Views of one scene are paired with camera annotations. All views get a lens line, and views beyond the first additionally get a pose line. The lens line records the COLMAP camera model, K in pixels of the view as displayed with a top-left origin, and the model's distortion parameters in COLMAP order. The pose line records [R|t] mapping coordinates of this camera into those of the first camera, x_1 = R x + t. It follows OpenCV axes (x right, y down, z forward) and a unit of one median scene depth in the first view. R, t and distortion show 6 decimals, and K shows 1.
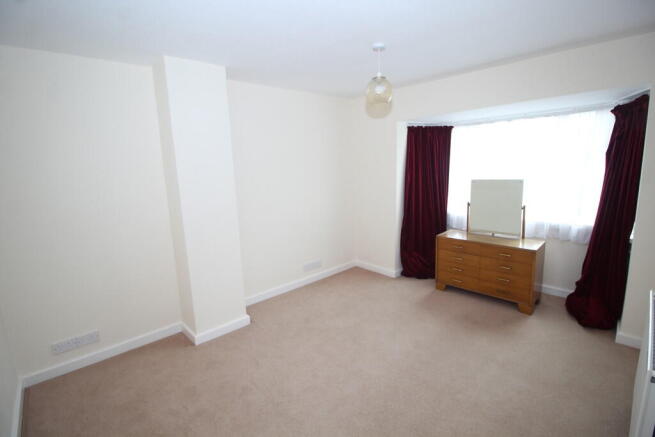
lens RADIAL K [[307.4, 0, 324.5], [0, 307.4, 217.2], [0, 0, 1]] dist [-0.010202, -0.007073]
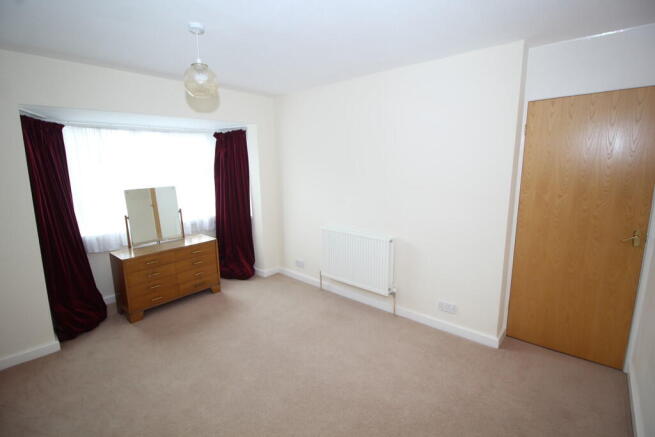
lens RADIAL K [[307.4, 0, 324.5], [0, 307.4, 217.2], [0, 0, 1]] dist [-0.010202, -0.007073]
pose [[-0.111765, -0.129136, 0.985308, -0.530568], [0.188203, 0.970825, 0.148586, -0.075467], [-0.975750, 0.202045, -0.084201, 0.579409]]
